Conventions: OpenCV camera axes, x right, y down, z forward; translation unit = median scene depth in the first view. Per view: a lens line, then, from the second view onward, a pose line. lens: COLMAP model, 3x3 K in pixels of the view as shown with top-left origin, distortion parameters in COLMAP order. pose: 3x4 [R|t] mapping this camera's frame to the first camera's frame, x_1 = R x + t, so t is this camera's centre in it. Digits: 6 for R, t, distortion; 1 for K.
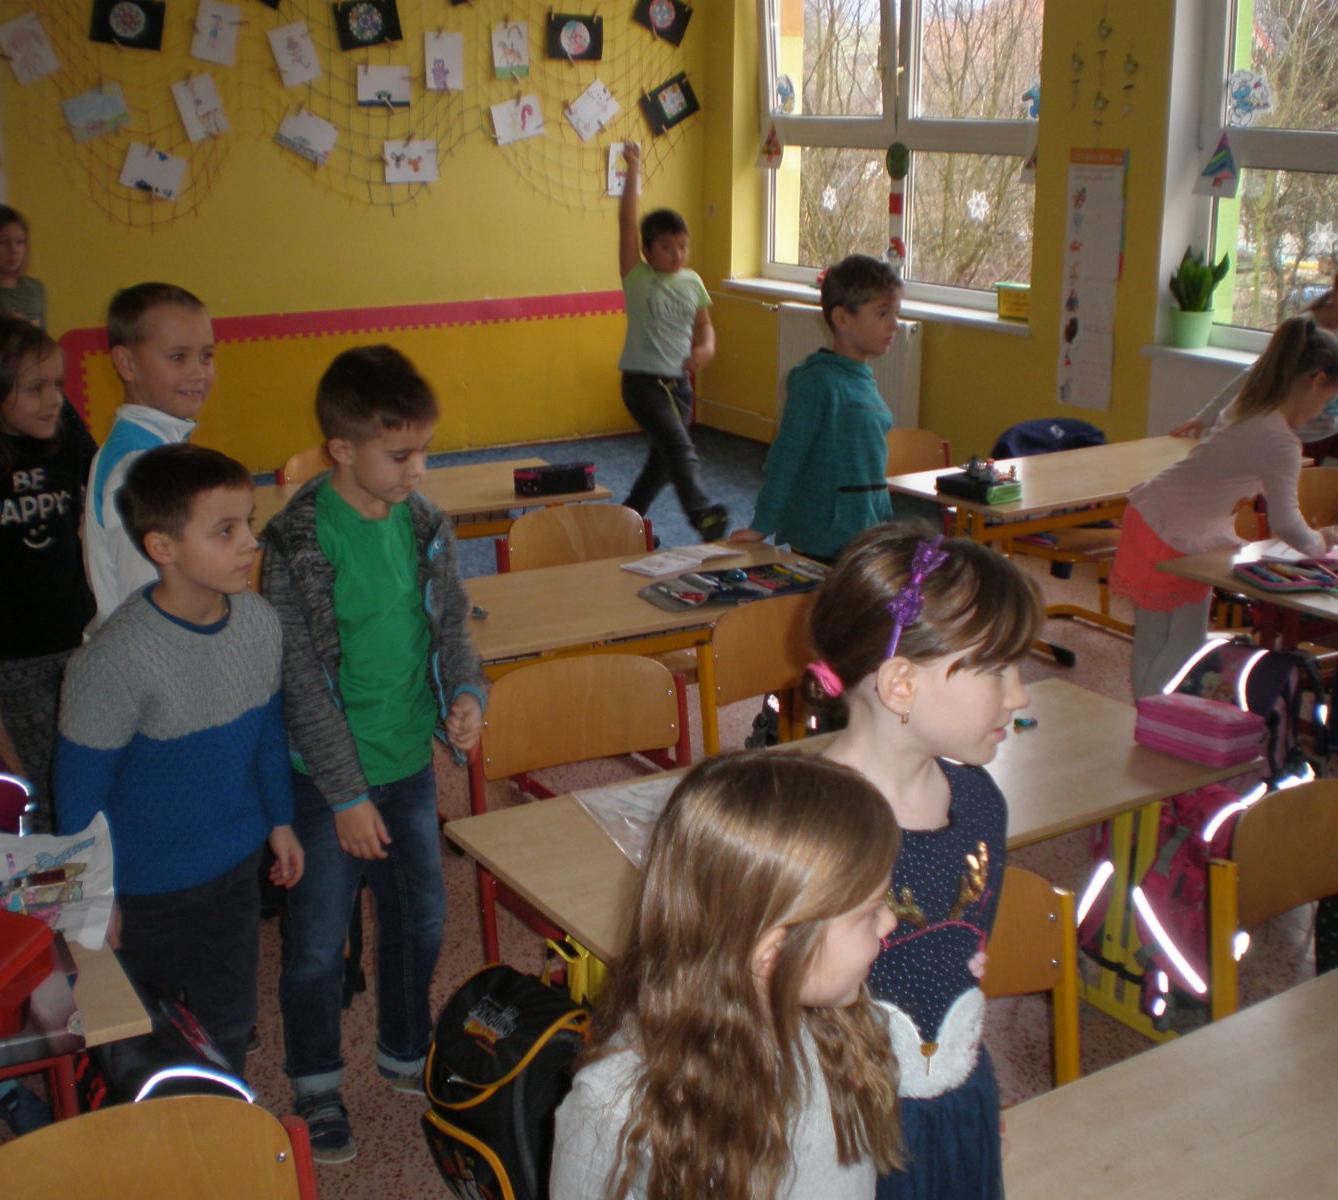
lens RADIAL K [[1894.9, 0, 669.0], [0, 1894.9, 600.0], [0, 0, 1]] dist [-0.002668, 0.018190]
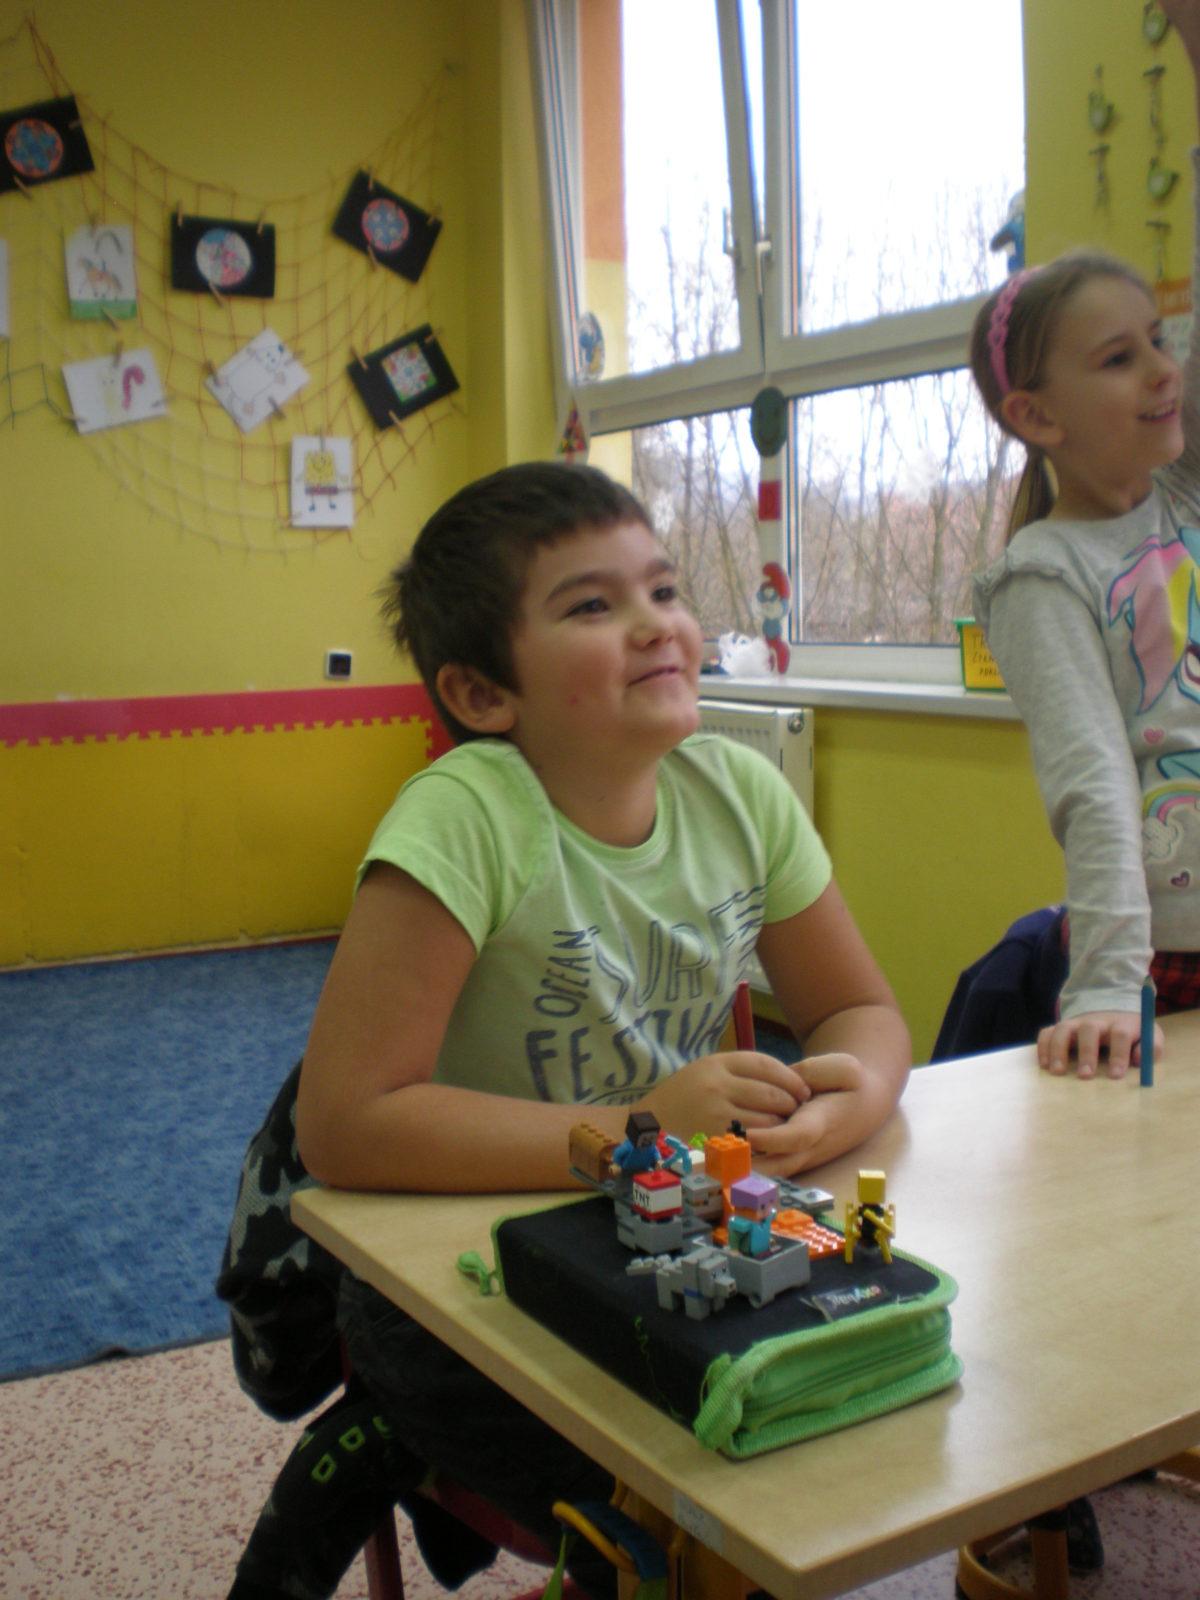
lens RADIAL K [[1953.5, 0, 600.0], [0, 1953.5, 800.0], [0, 0, 1]] dist [-0.127050, -0.028333]
pose [[0.999162, -0.010372, -0.039602, 0.086253], [0.004243, 0.988400, -0.151815, -0.040996], [0.040717, 0.151519, 0.987615, 0.438949]]
